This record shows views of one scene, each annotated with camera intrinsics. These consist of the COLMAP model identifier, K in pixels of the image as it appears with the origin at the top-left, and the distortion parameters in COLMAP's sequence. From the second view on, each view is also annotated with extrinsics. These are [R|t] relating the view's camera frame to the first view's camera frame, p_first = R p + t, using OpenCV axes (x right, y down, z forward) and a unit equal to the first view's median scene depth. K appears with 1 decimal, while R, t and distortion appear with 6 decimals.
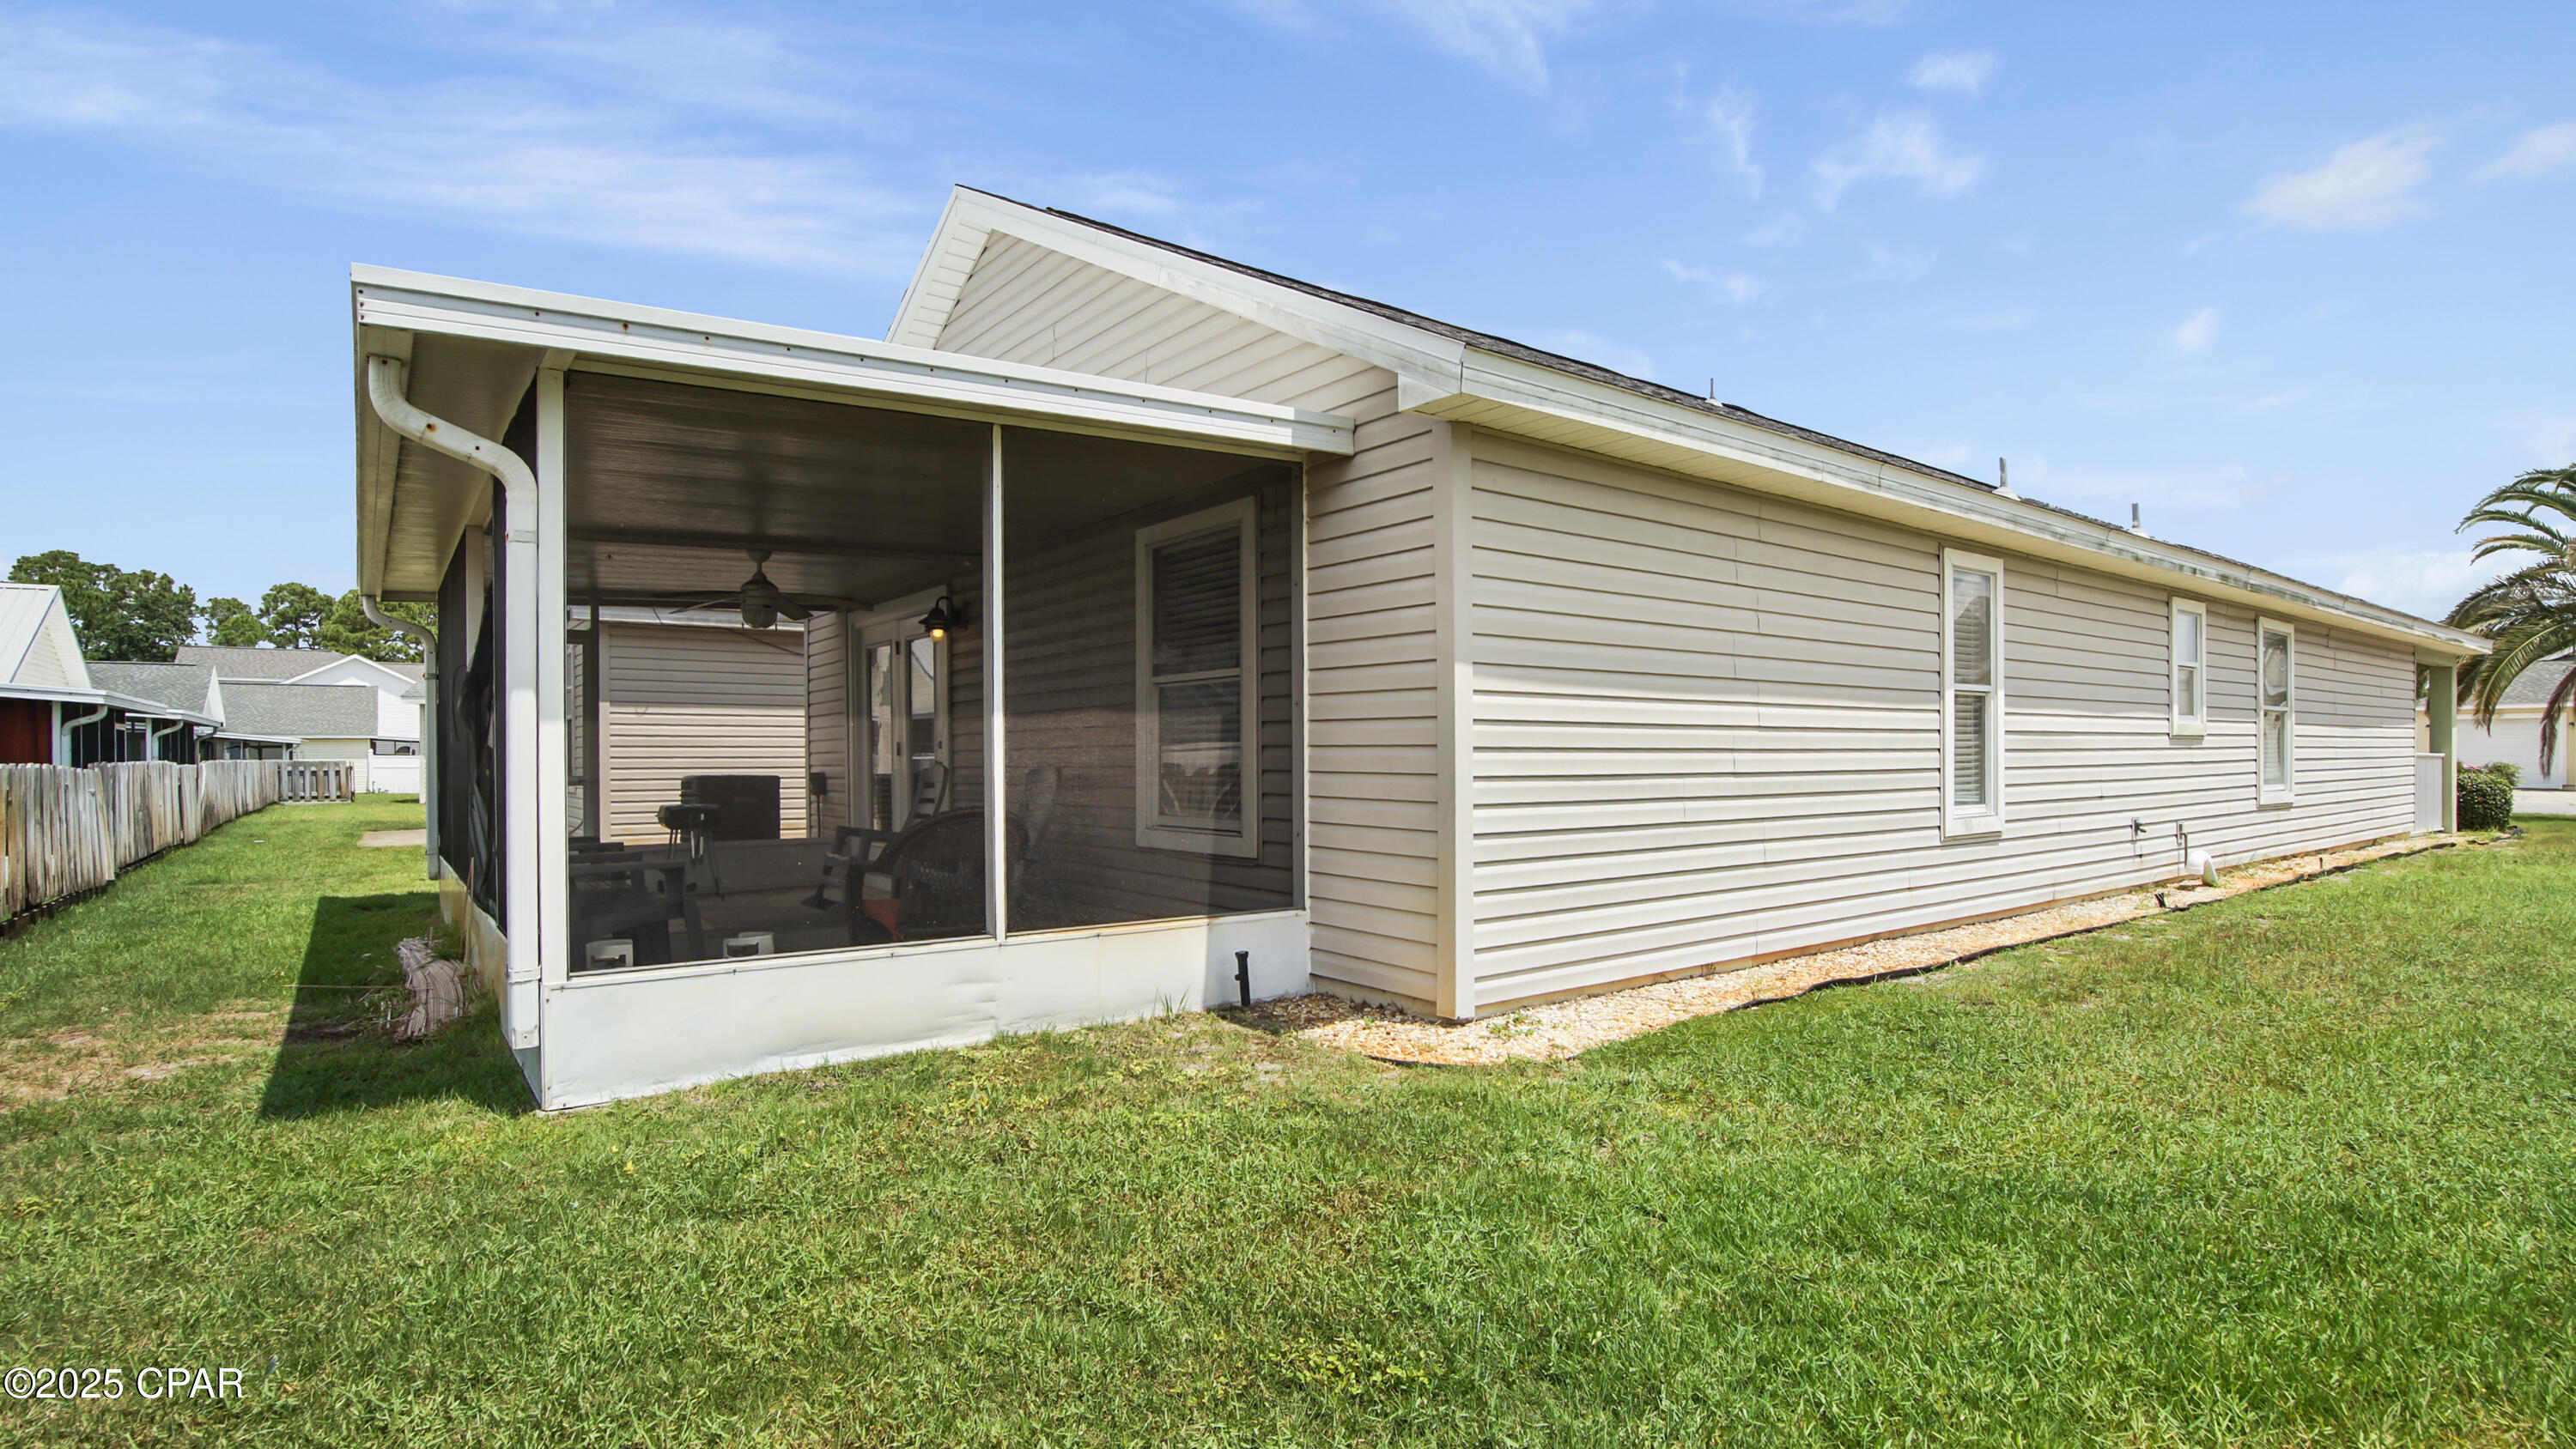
lens RADIAL K [[1212.2, 0, 1279.5], [0, 1212.2, 760.2], [0, 0, 1]] dist [-0.028488, -0.000157]
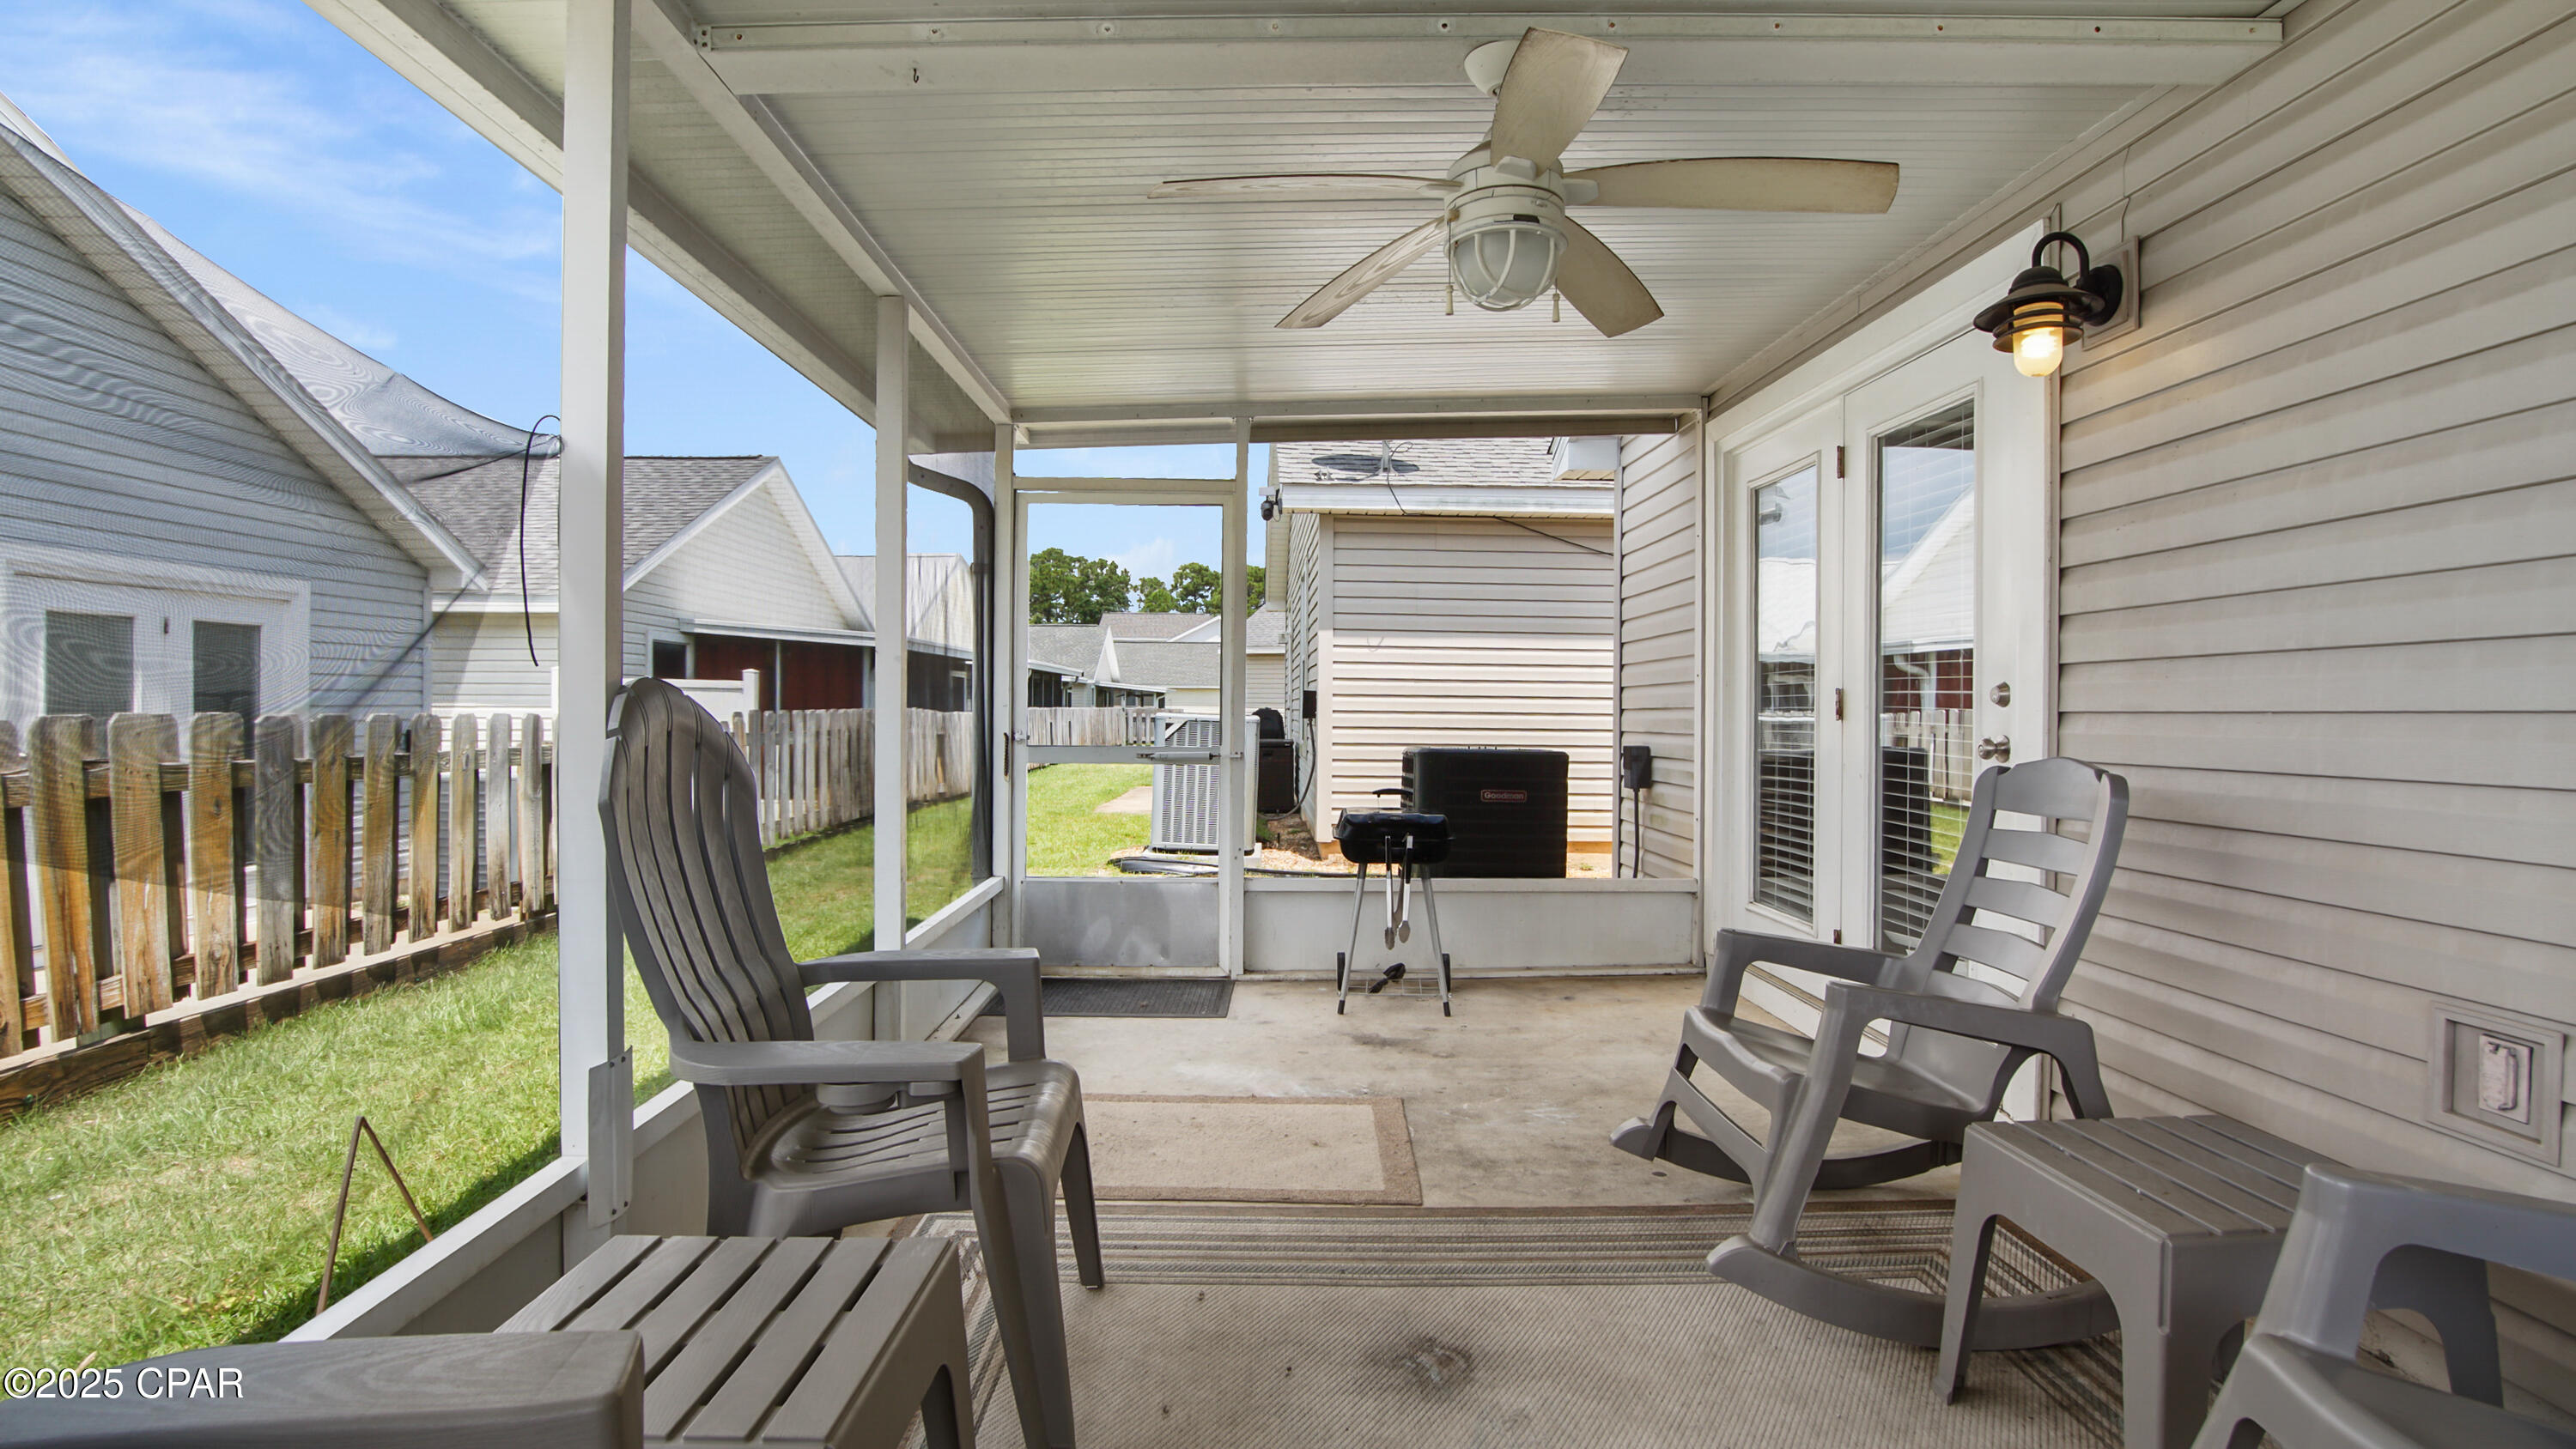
lens RADIAL K [[1212.2, 0, 1279.5], [0, 1212.2, 760.2], [0, 0, 1]] dist [-0.028488, -0.000157]
pose [[0.804990, 0.036633, -0.592157, -0.057074], [-0.014769, 0.999020, 0.041725, -0.001007], [0.593105, -0.024843, 0.804742, 0.139964]]
